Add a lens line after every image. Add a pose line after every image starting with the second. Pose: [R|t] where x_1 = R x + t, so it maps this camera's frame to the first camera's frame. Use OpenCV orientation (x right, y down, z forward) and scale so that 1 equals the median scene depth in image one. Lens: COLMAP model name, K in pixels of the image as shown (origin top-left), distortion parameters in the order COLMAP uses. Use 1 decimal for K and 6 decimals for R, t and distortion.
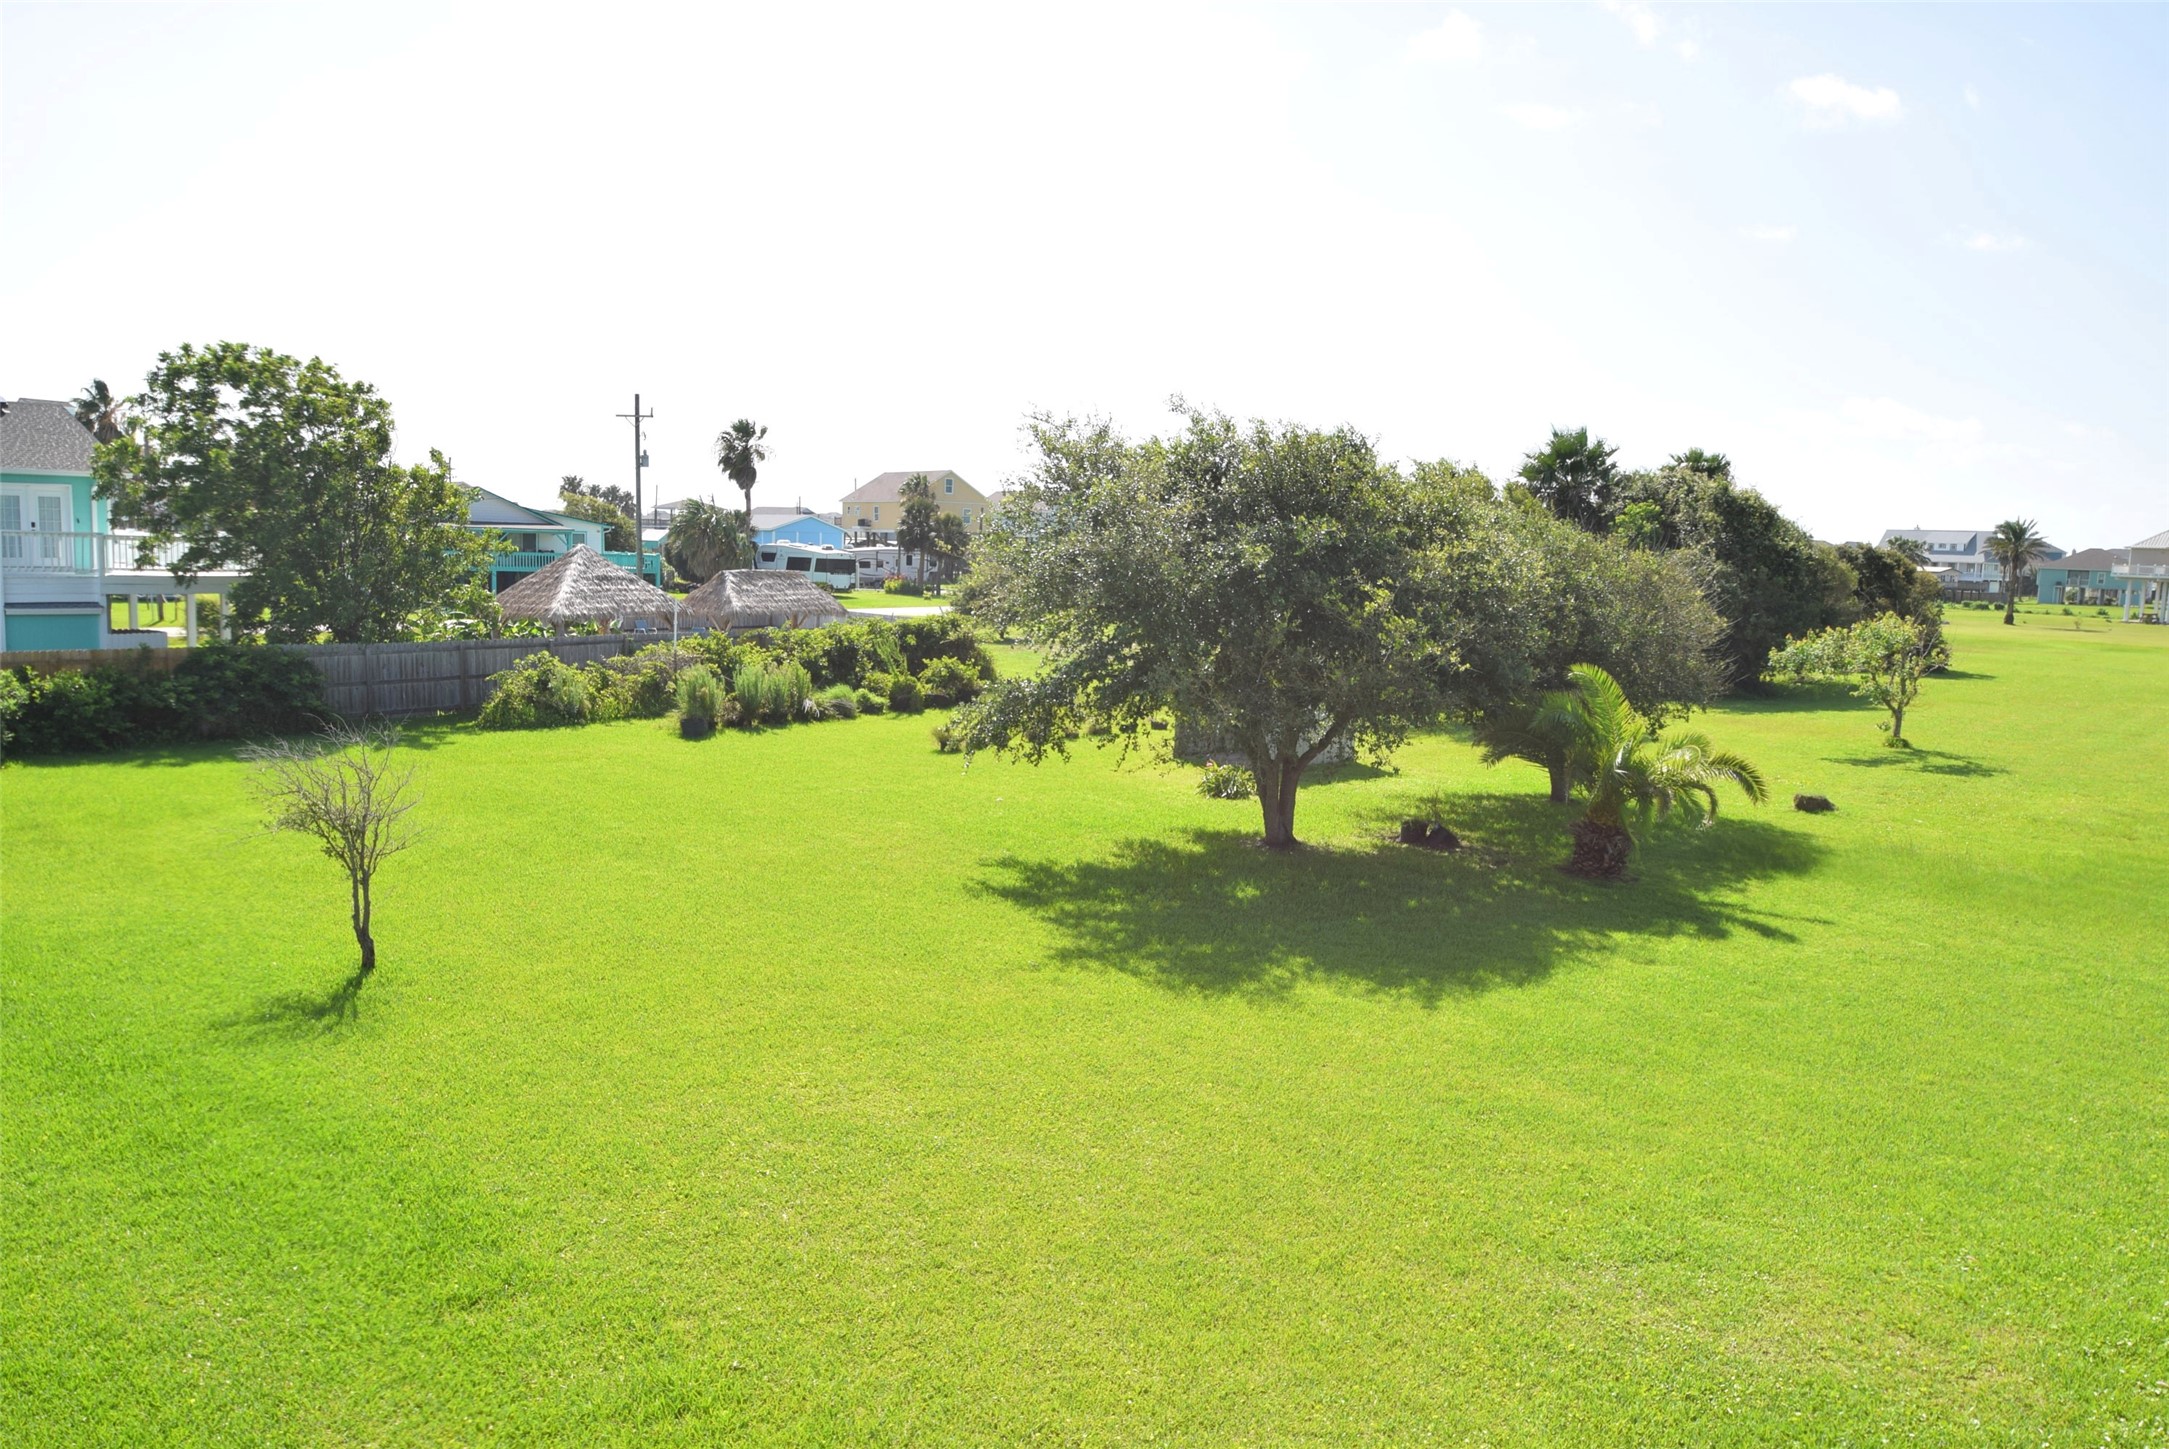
lens RADIAL K [[1563.8, 0, 1084.5], [0, 1563.8, 724.5], [0, 0, 1]] dist [0.000419, 0.000108]
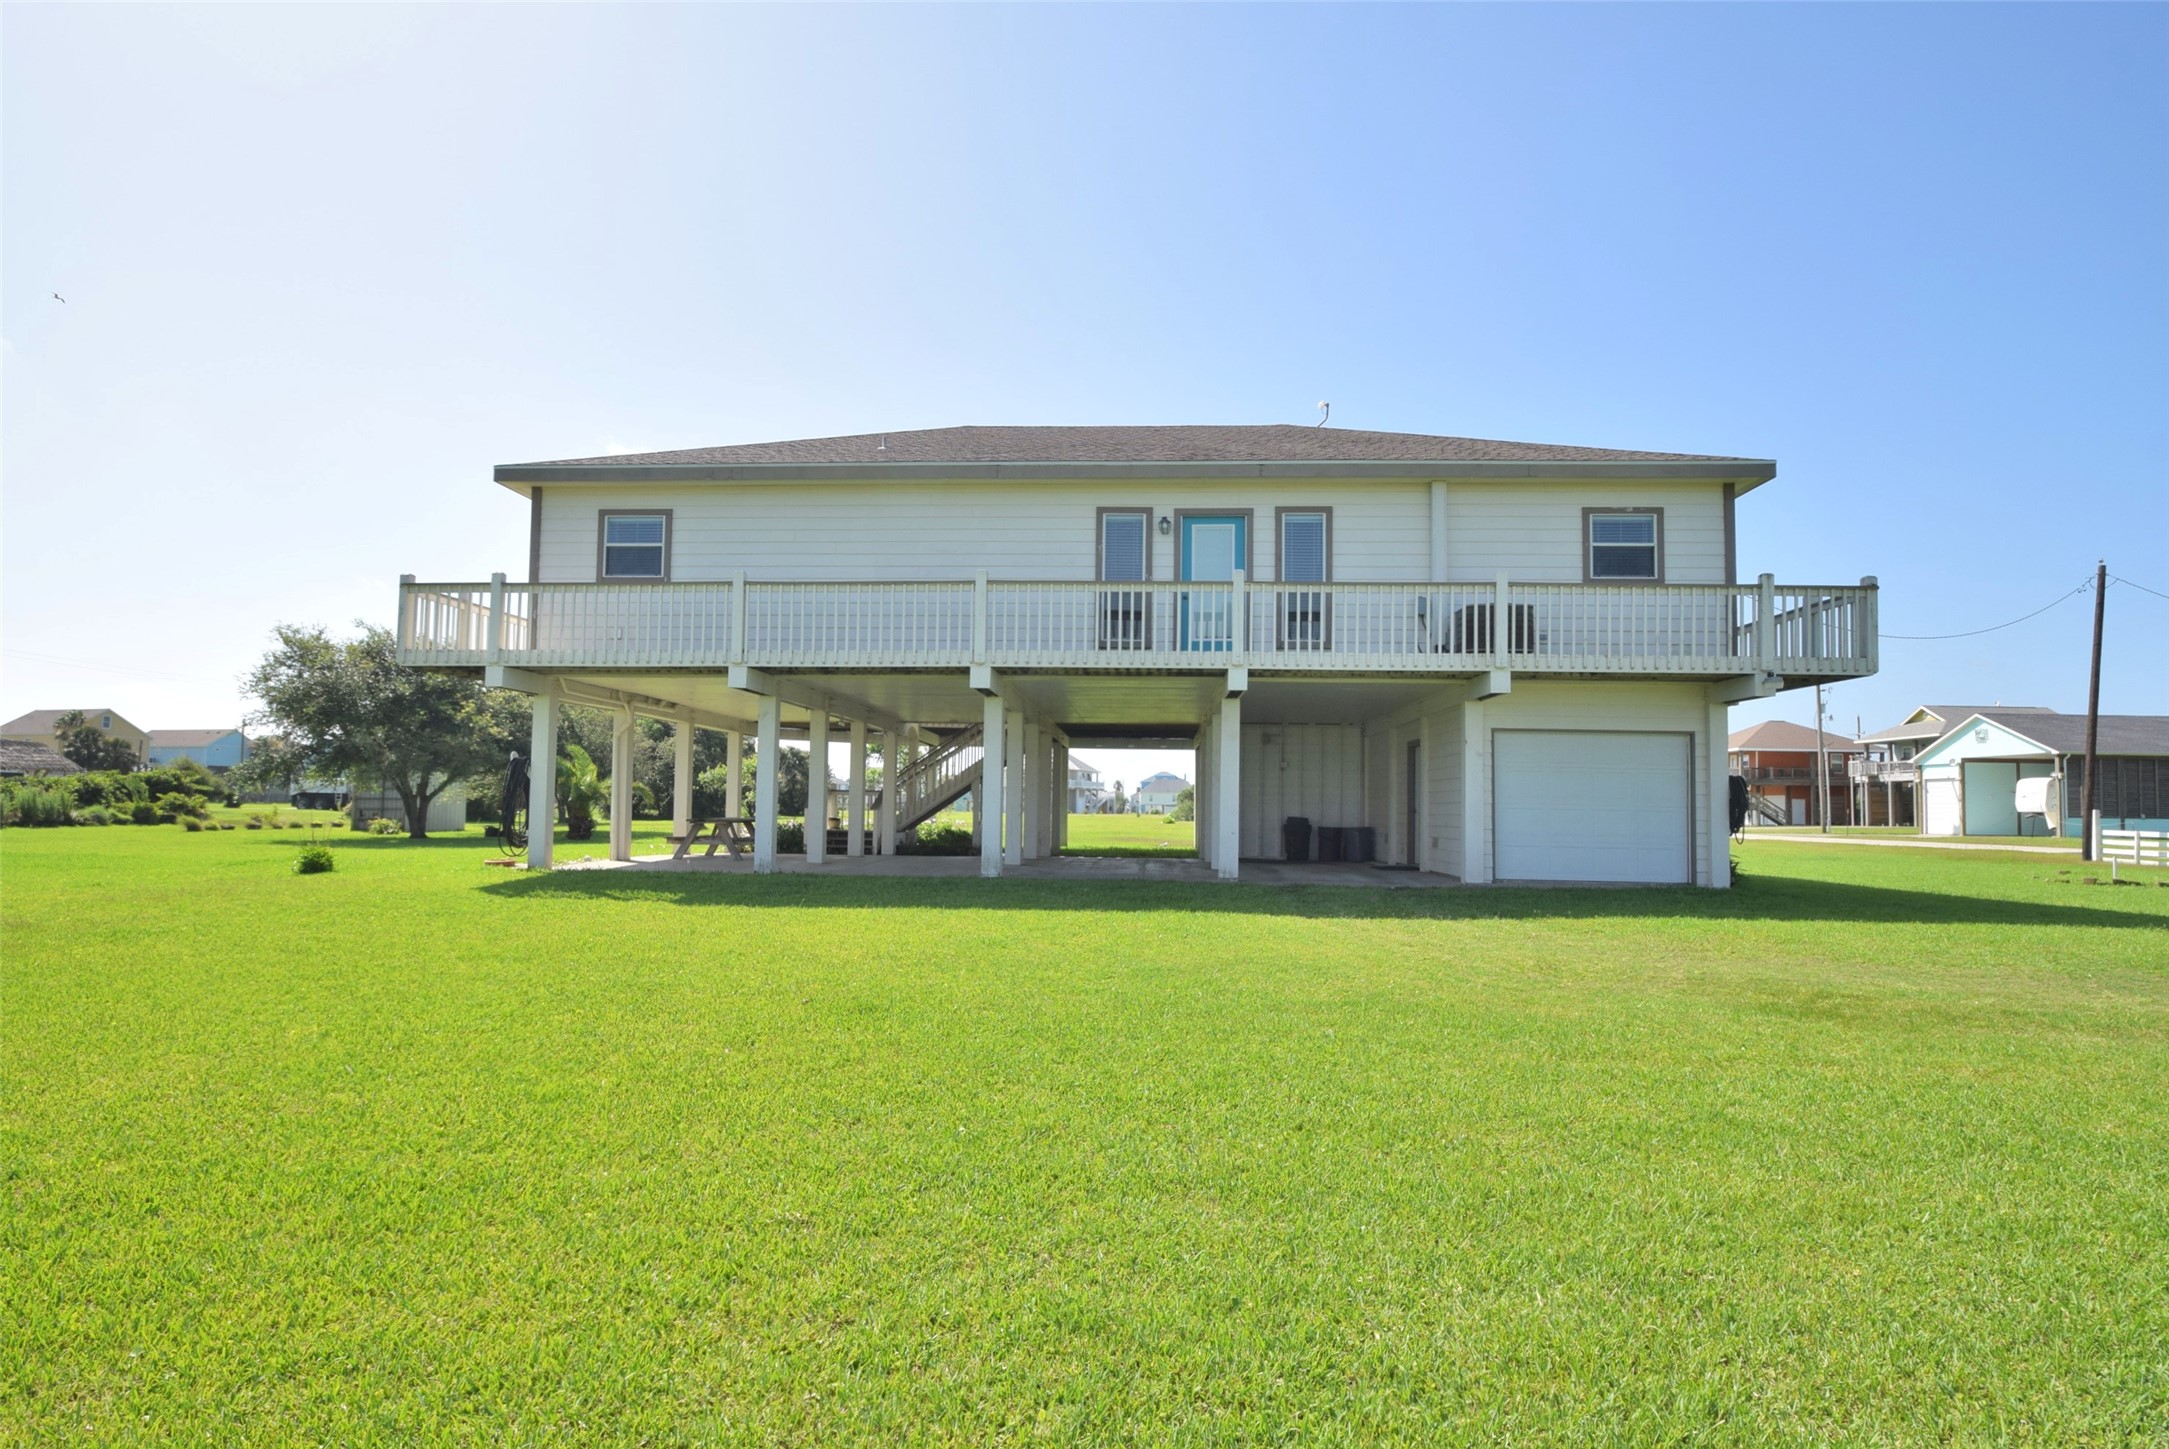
lens RADIAL K [[1296.9, 0, 1084.5], [0, 1296.9, 724.5], [0, 0, 1]] dist [-0.000691, 0.001027]
pose [[0.826664, 0.017052, 0.562437, -0.073471], [0.084730, 0.984372, -0.154380, 0.178096], [-0.556280, 0.175276, 0.812300, -0.590059]]
